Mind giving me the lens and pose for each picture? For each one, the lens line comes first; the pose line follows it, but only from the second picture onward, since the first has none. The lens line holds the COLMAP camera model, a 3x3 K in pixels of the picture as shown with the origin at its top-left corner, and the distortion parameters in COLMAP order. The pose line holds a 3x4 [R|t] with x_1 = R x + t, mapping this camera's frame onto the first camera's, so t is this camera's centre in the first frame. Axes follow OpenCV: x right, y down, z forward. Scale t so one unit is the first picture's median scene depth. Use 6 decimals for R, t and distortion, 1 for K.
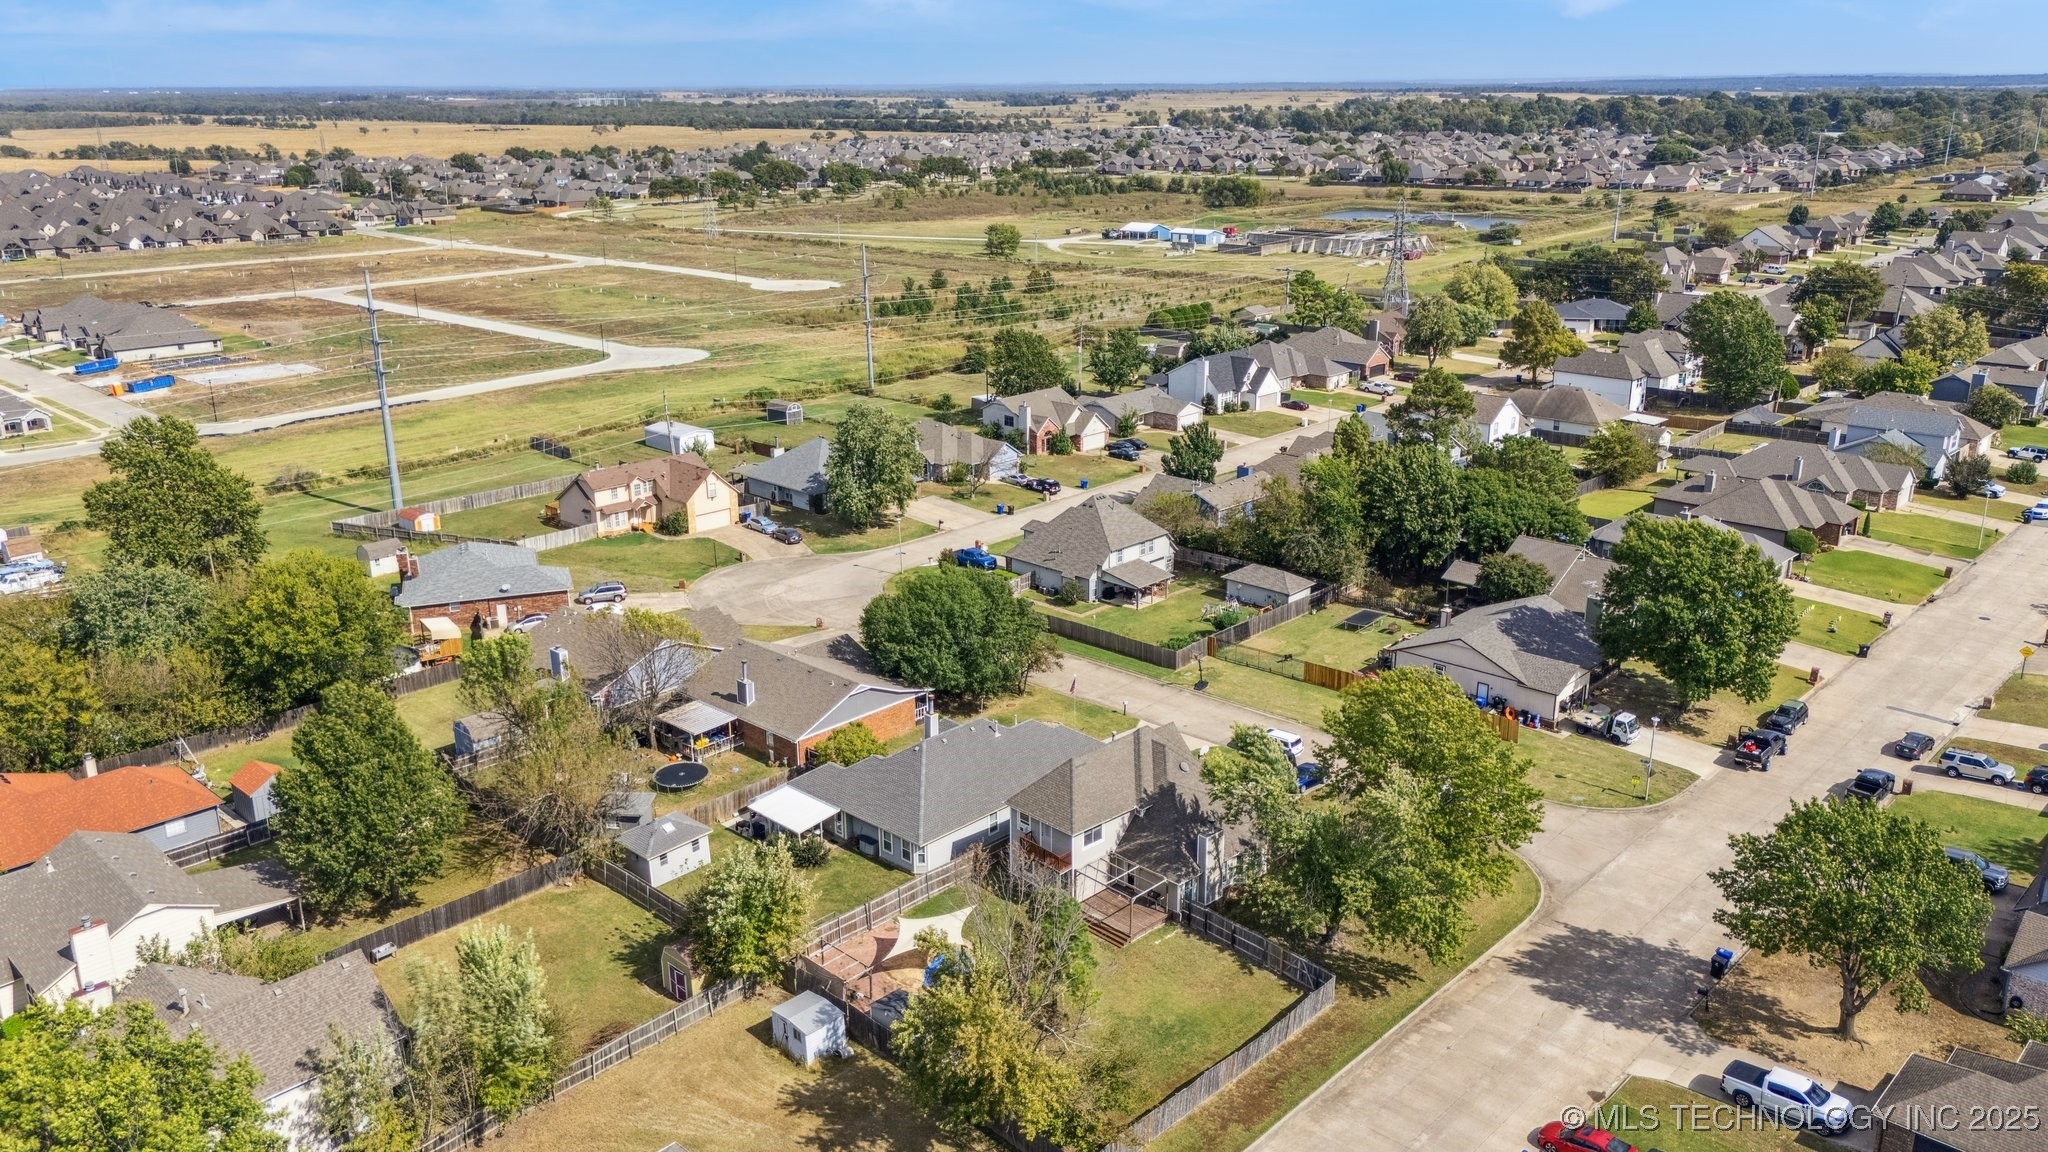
lens RADIAL K [[1572.1, 0, 1020.6], [0, 1572.1, 527.9], [0, 0, 1]] dist [0.046175, -0.002927]
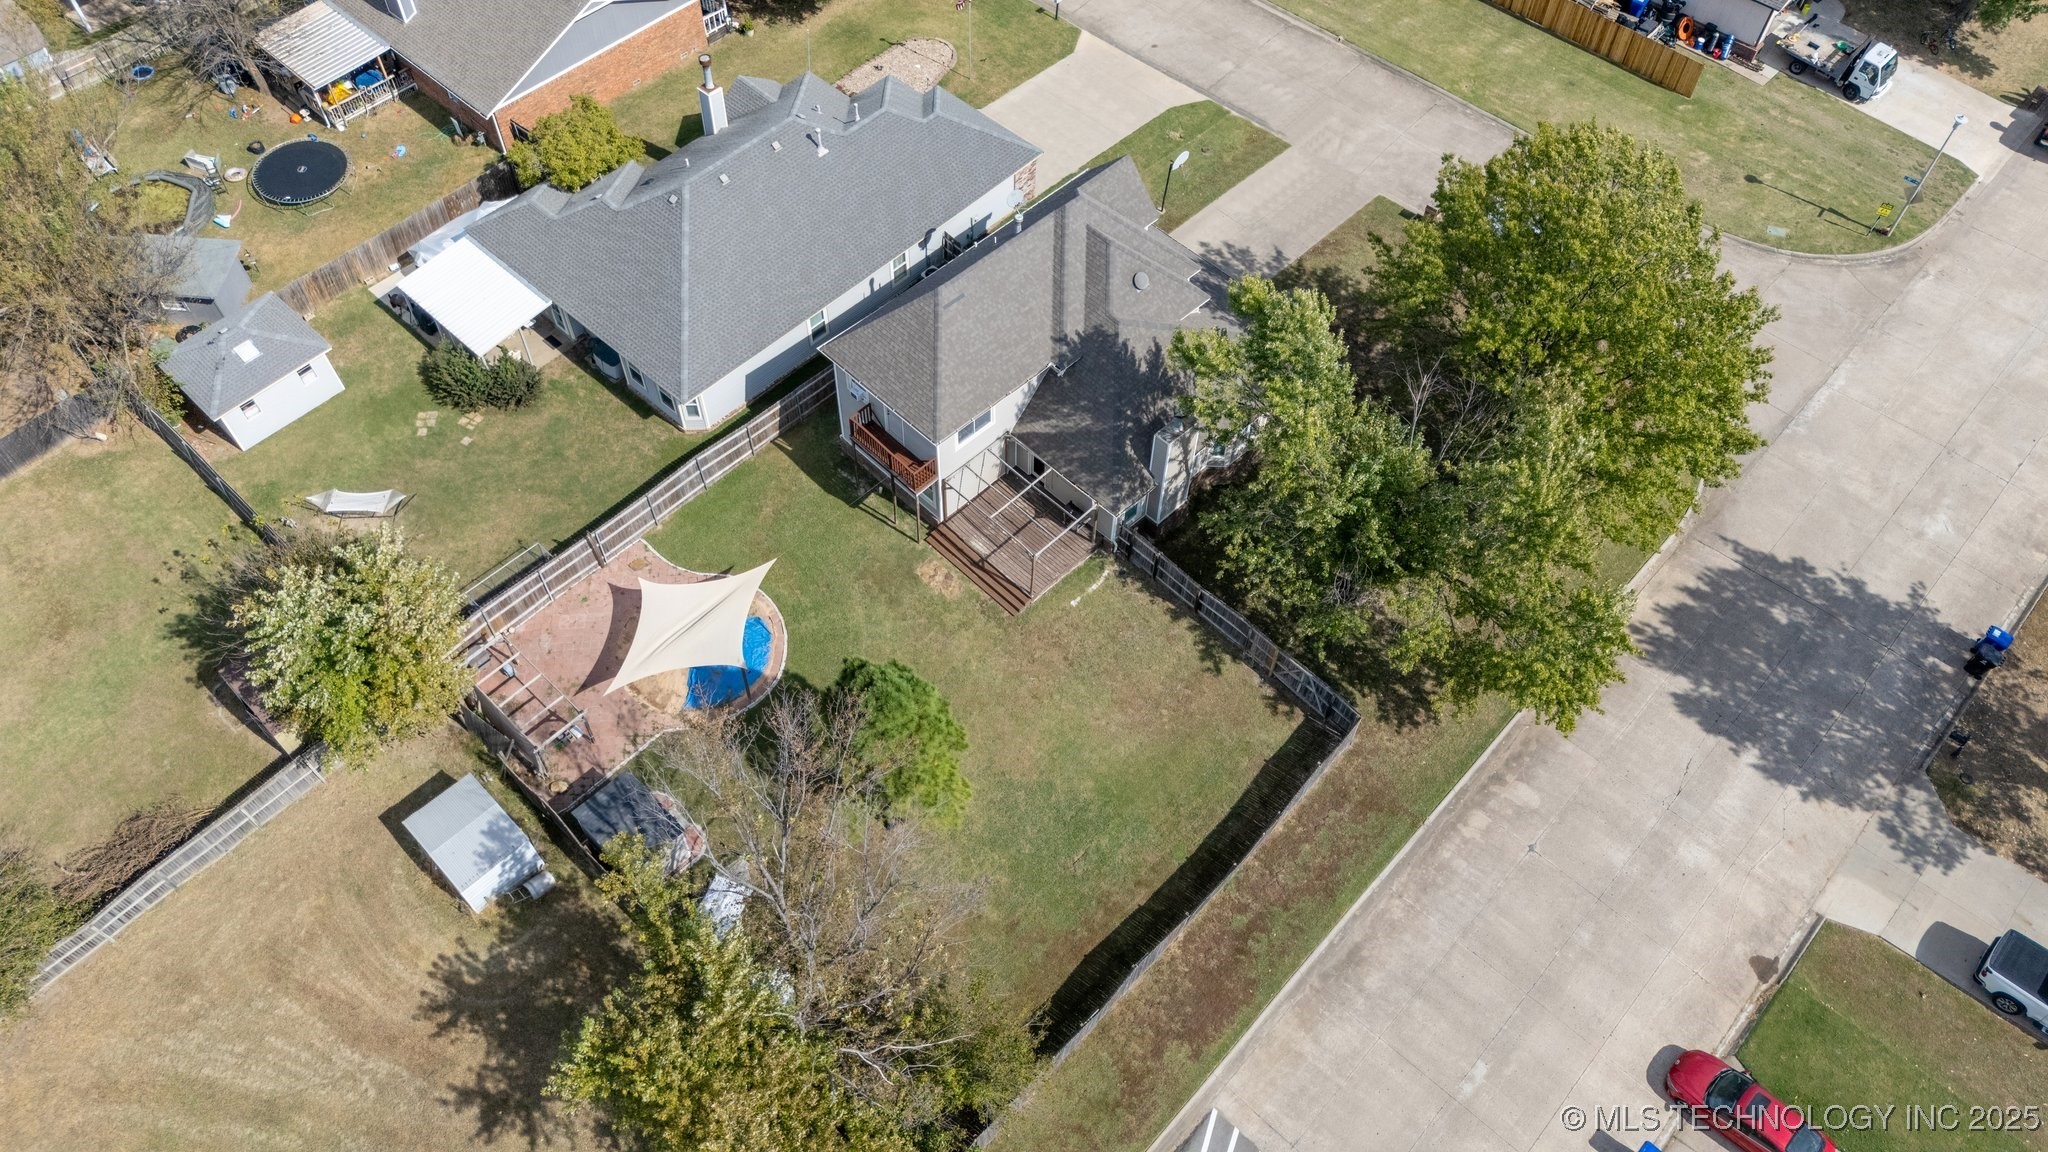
lens RADIAL K [[1514.8, 0, 1019.7], [0, 1514.8, 567.2], [0, 0, 1]] dist [0.059553, -0.043628]
pose [[0.999639, 0.000148, 0.026868, 0.048803], [-0.016847, 0.782435, 0.622505, -0.111159], [-0.020930, -0.622733, 0.782155, 0.541023]]
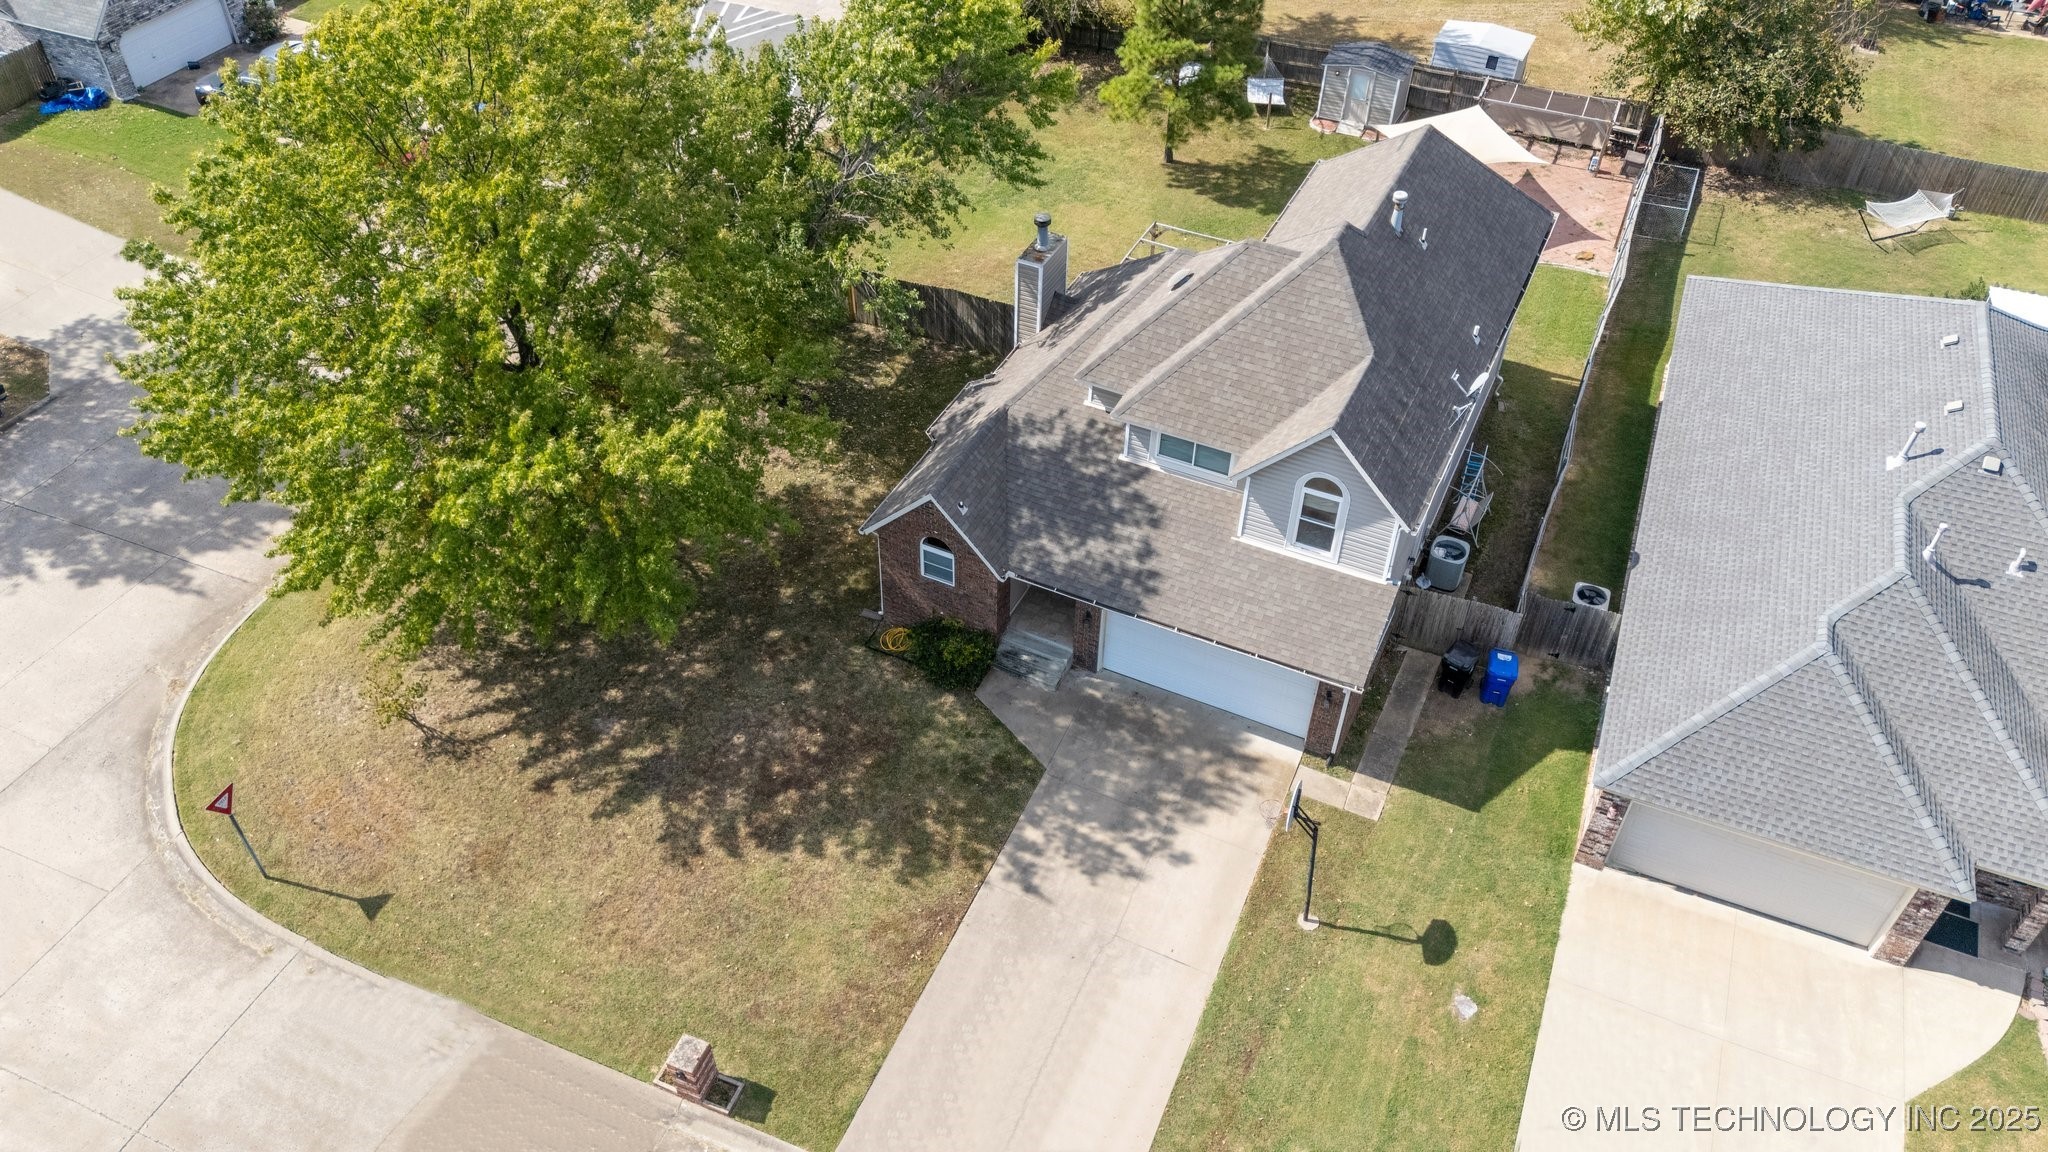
lens RADIAL K [[1486.6, 0, 1019.5], [0, 1486.6, 571.2], [0, 0, 1]] dist [0.084062, -0.079113]
pose [[-0.934745, 0.236825, -0.264887, 0.251830], [-0.102481, 0.534119, 0.839175, -0.088951], [0.340219, 0.811561, -0.474995, 1.262862]]
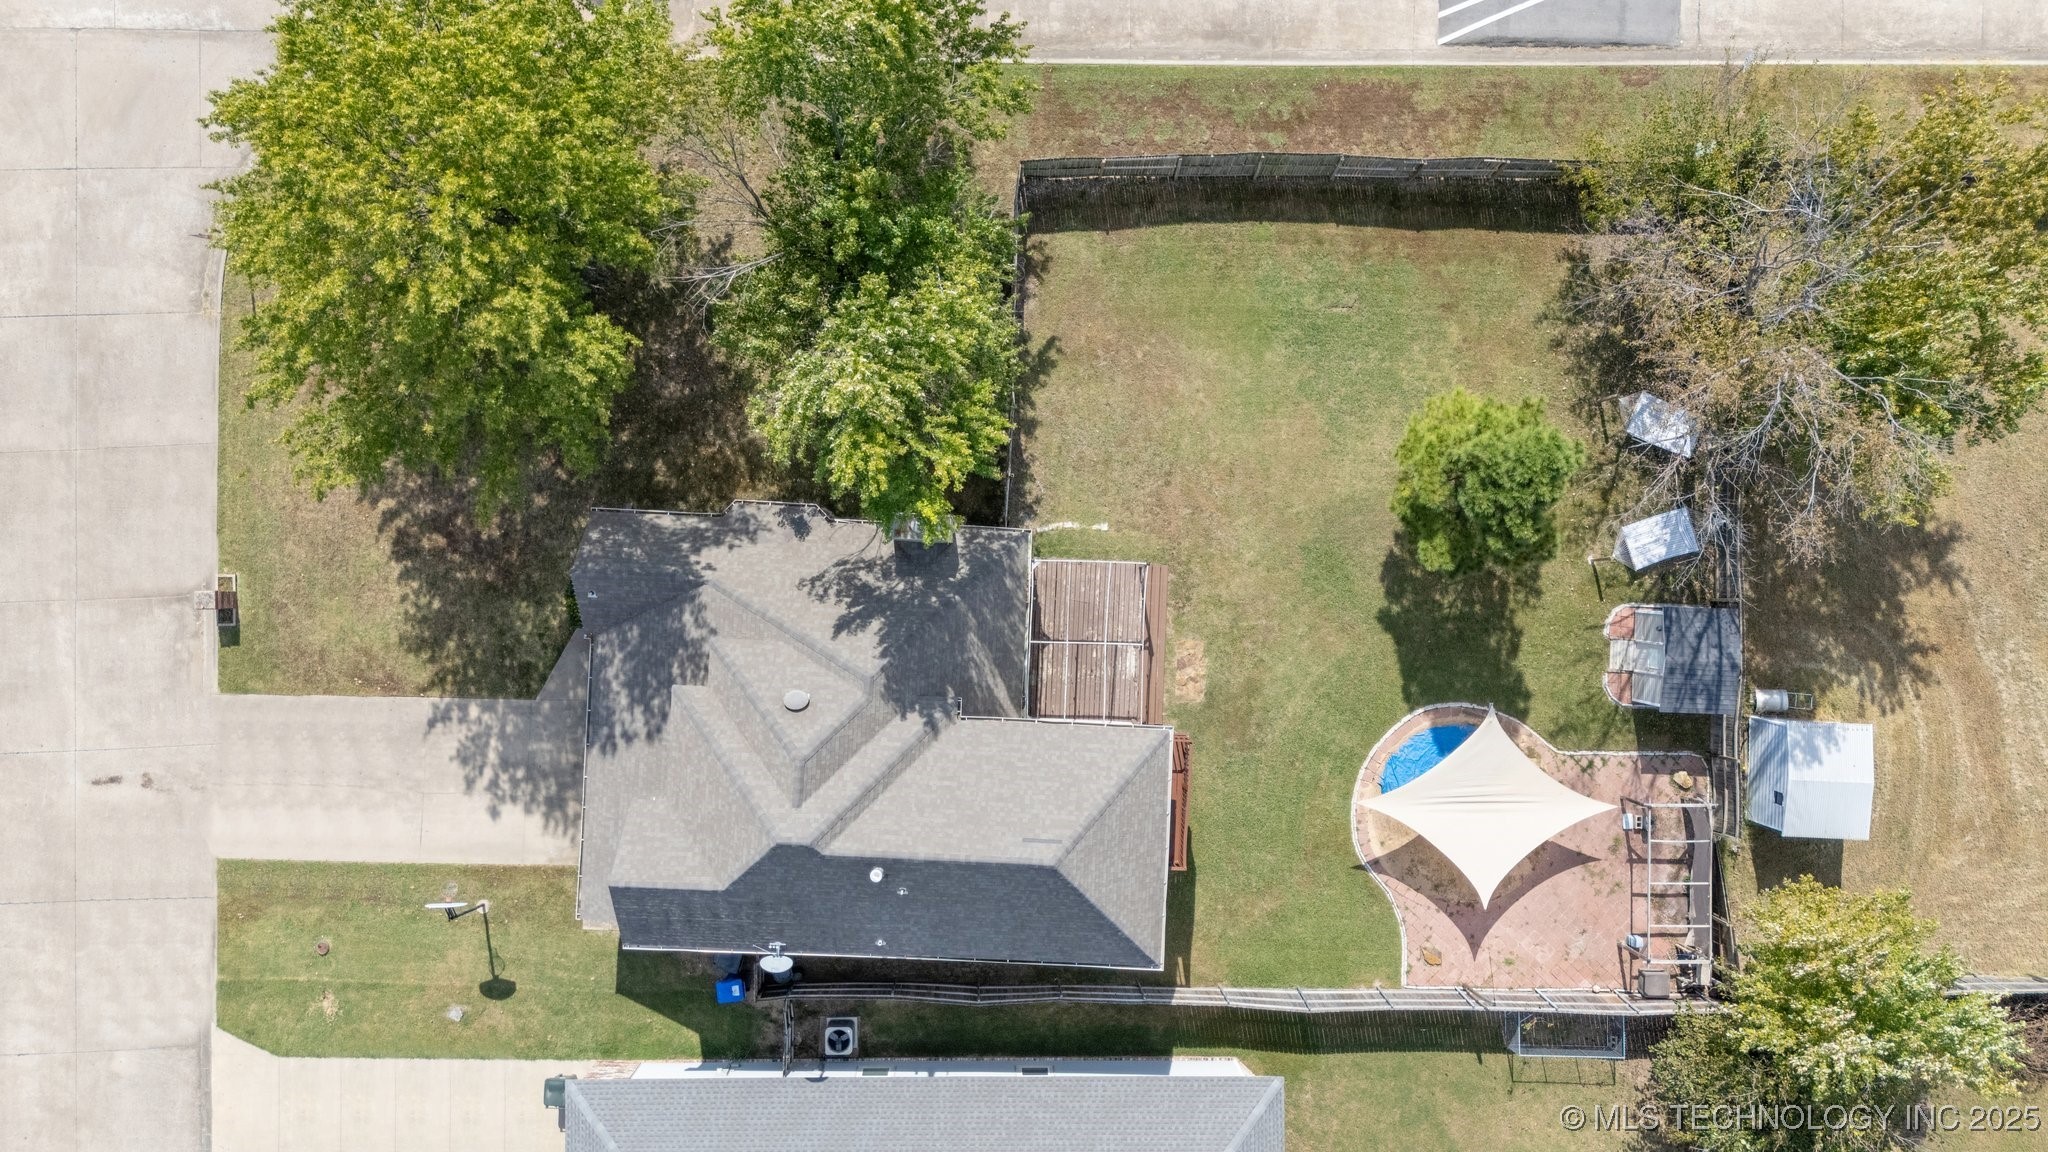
lens RADIAL K [[1572.1, 0, 1020.6], [0, 1572.1, 527.9], [0, 0, 1]] dist [0.046175, -0.002927]
pose [[-0.691132, -0.722620, 0.012495, 0.096822], [0.188190, -0.163244, 0.968471, -0.224433], [-0.697797, 0.671693, 0.248813, 0.880520]]
